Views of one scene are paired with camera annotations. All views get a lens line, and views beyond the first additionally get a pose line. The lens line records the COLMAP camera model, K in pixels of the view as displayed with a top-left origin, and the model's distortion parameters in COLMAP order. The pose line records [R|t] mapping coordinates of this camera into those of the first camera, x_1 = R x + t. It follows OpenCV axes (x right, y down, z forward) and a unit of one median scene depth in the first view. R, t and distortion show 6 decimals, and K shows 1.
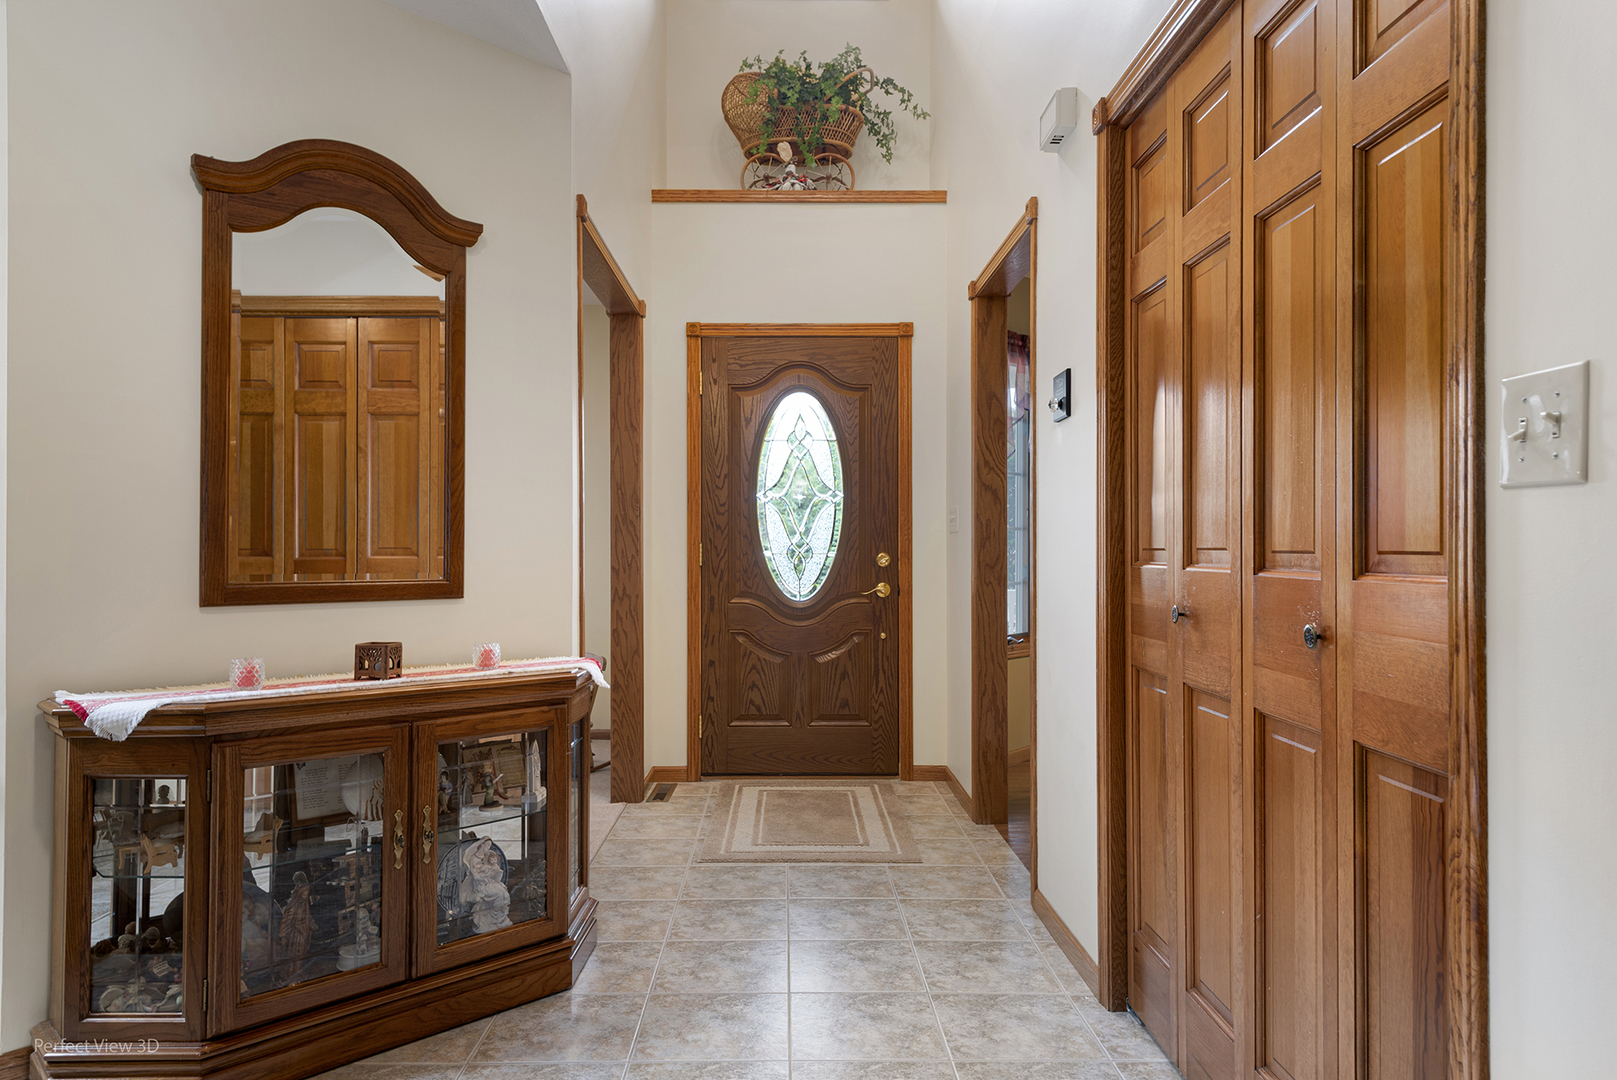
lens RADIAL K [[1033.3, 0, 810.9], [0, 1033.3, 539.9], [0, 0, 1]] dist [-0.001421, 0.000422]
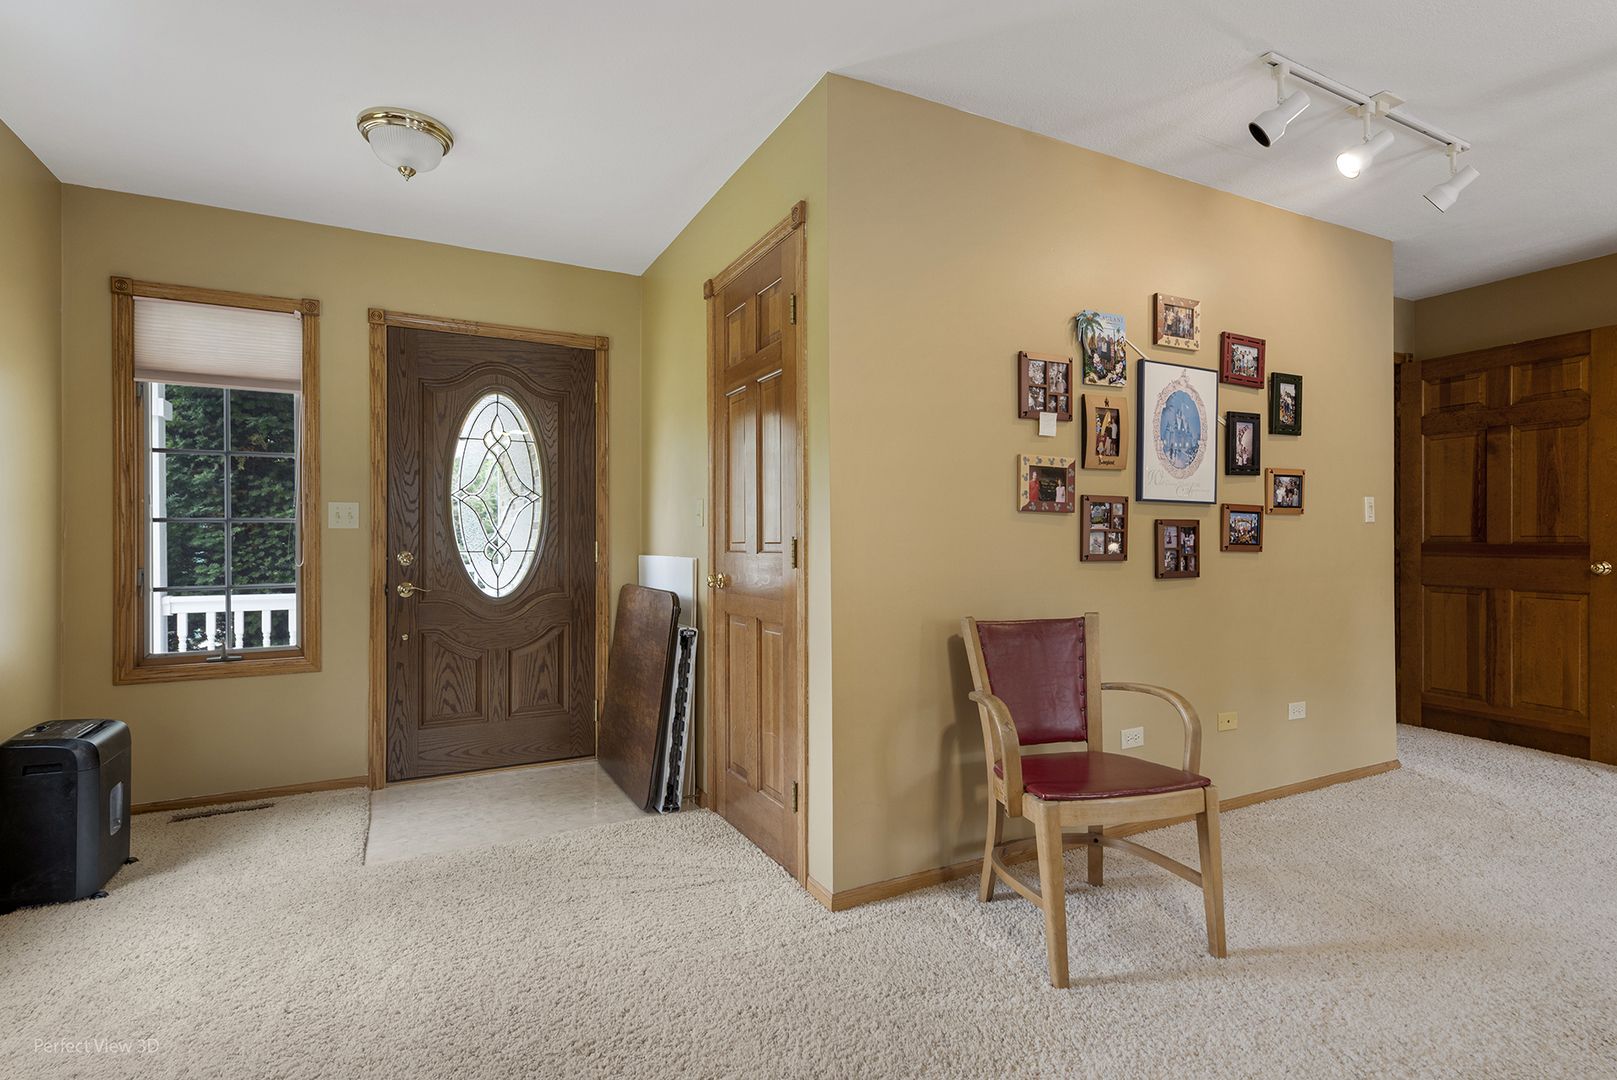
lens RADIAL K [[773.5, 0, 806.5], [0, 773.5, 546.0], [0, 0, 1]] dist [0.016155, 0.000166]
pose [[0.901644, -0.004126, 0.432459, -0.066991], [0.001092, 0.999973, 0.007263, 0.002501], [-0.432477, -0.006076, 0.901625, 0.179008]]
